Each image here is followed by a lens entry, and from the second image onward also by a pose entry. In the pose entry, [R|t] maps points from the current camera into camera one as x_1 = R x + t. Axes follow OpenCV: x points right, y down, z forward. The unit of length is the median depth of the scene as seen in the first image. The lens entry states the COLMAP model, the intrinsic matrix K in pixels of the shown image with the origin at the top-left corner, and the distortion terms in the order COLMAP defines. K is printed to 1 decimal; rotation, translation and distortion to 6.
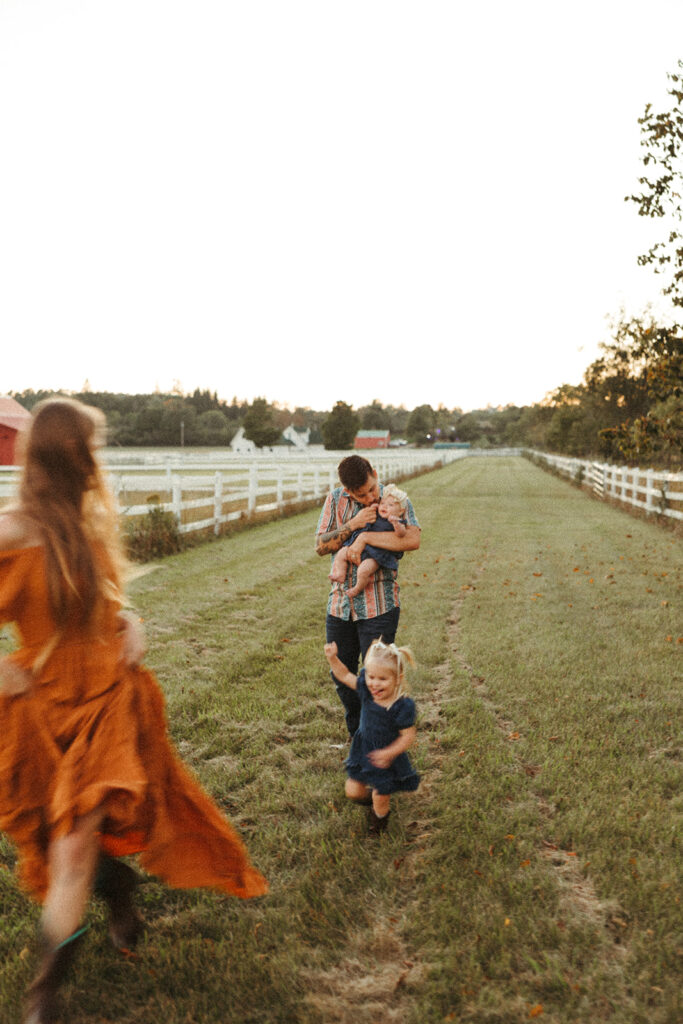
lens RADIAL K [[890.3, 0, 367.1], [0, 890.3, 522.6], [0, 0, 1]] dist [0.006073, 0.011931]
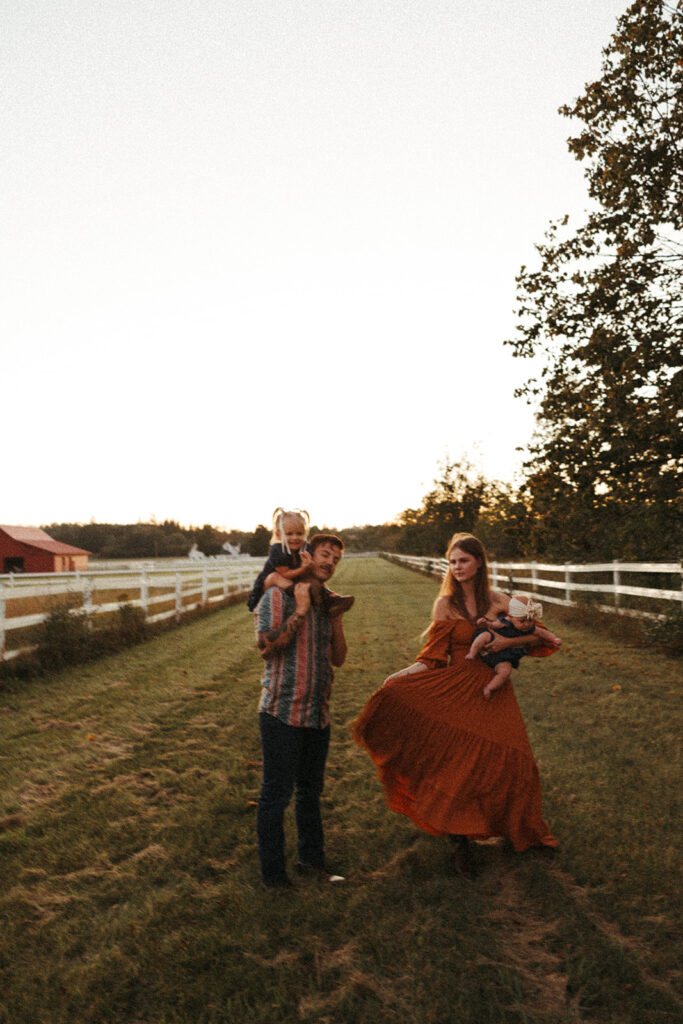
lens RADIAL K [[890.3, 0, 367.1], [0, 890.3, 522.6], [0, 0, 1]] dist [0.006073, 0.011931]
pose [[0.998432, -0.028865, 0.047965, 0.067413], [0.033786, 0.993881, -0.105164, 0.023153], [-0.044636, 0.106620, 0.993297, -0.446696]]
